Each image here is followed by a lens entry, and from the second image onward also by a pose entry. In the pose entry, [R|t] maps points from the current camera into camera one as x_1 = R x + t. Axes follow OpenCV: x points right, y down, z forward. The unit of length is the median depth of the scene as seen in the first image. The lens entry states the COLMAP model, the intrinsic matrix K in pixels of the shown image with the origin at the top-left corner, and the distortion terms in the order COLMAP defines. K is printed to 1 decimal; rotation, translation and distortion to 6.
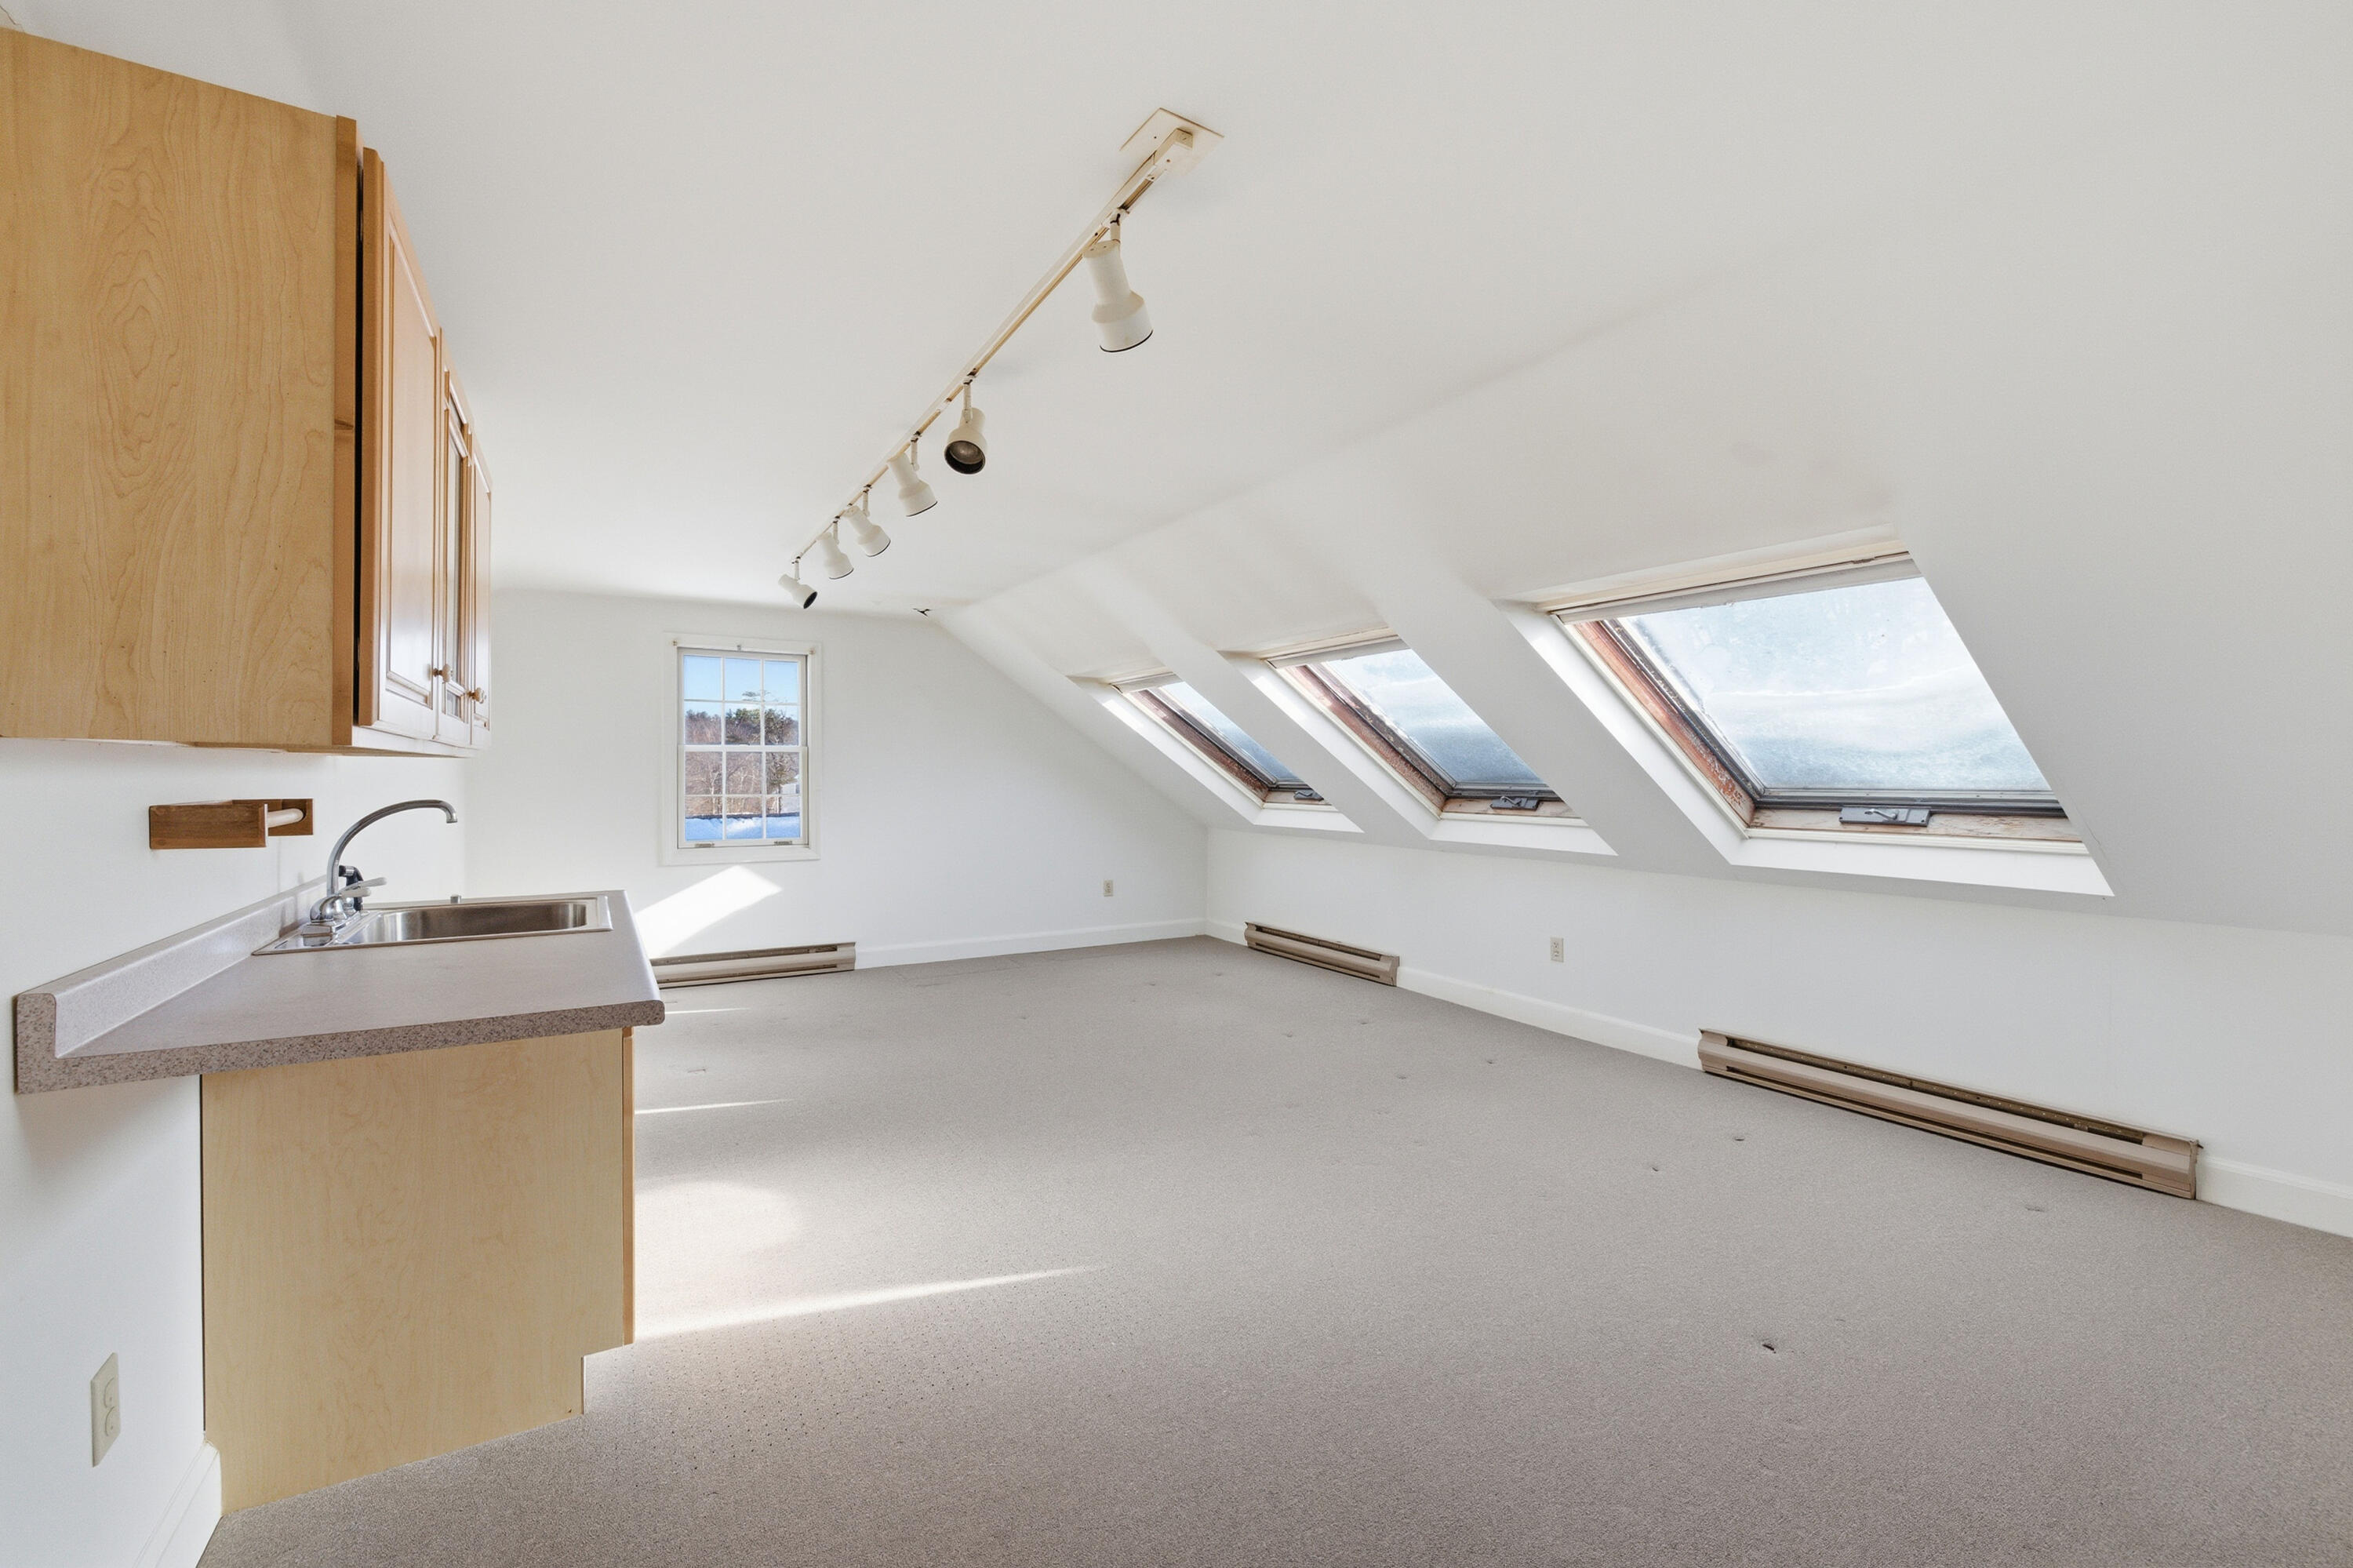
lens RADIAL K [[981.1, 0, 1174.1], [0, 981.1, 785.6], [0, 0, 1]] dist [-0.003995, -0.000307]
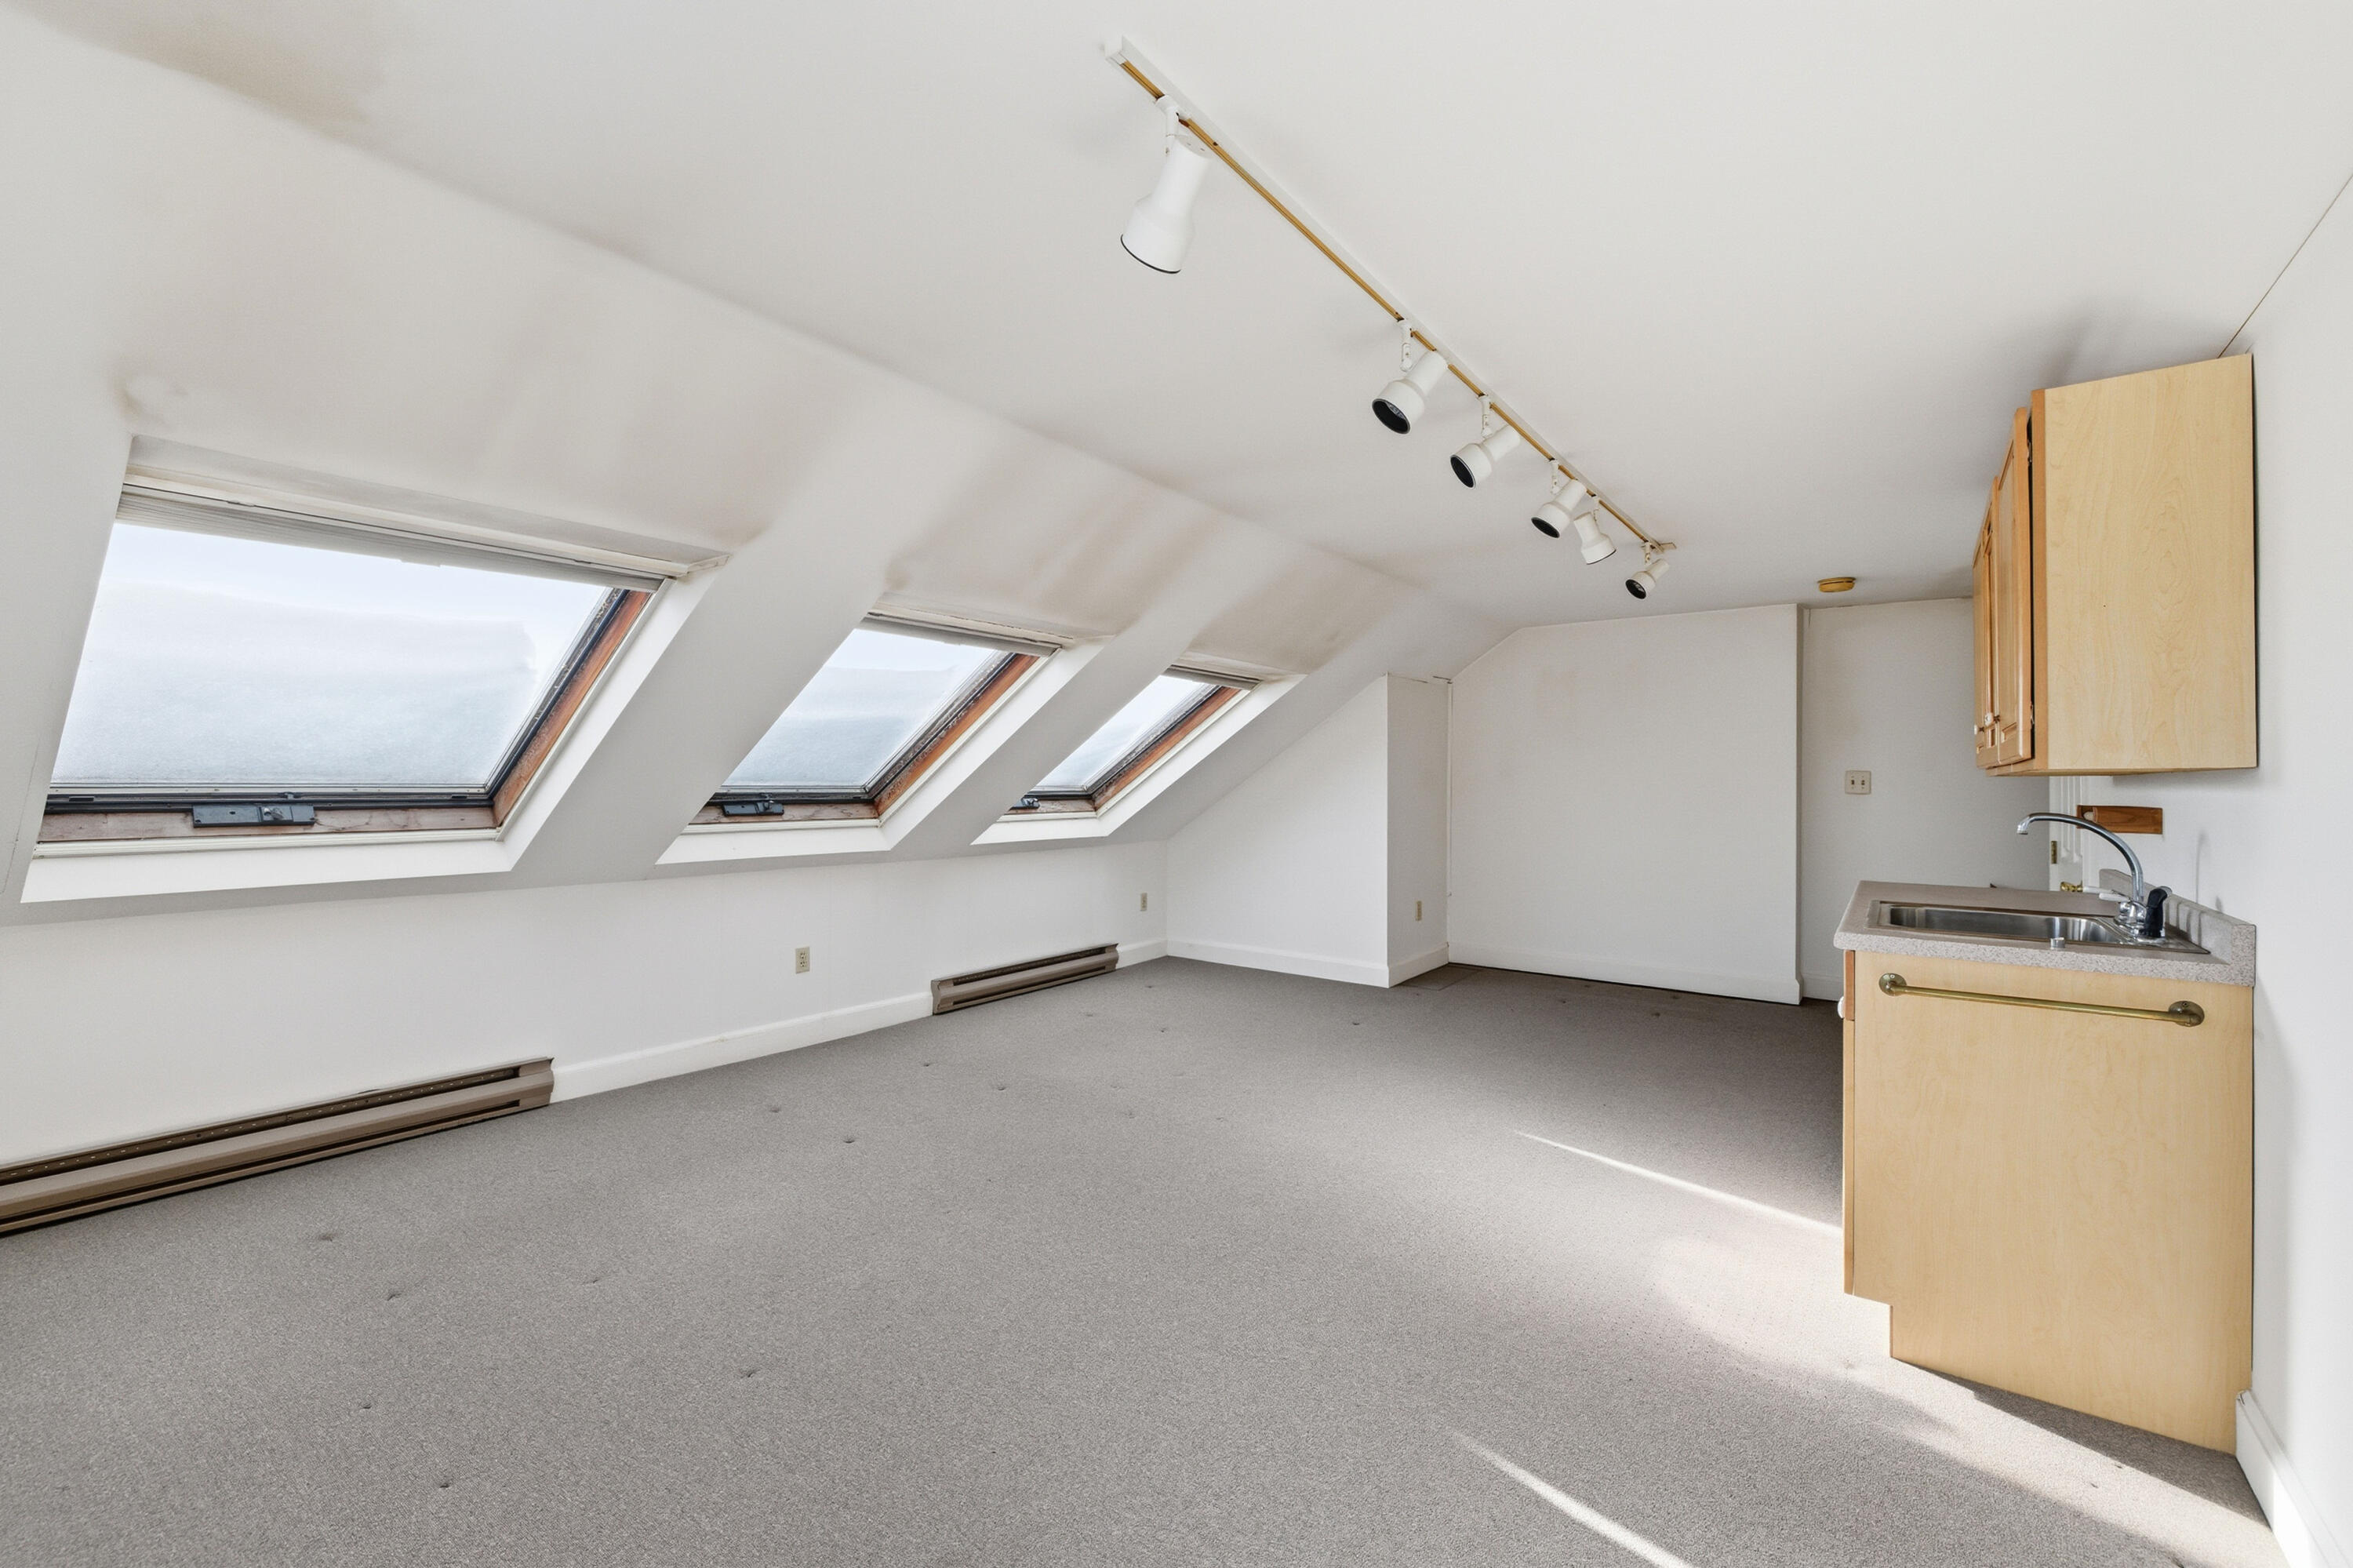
lens RADIAL K [[981.1, 0, 1172.4], [0, 981.1, 778.3], [0, 0, 1]] dist [-0.003995, -0.000307]
pose [[-0.411717, -0.005025, 0.911298, -0.374855], [-0.004768, 0.999983, 0.003360, -0.007557], [-0.911299, -0.002962, -0.411734, 0.649117]]
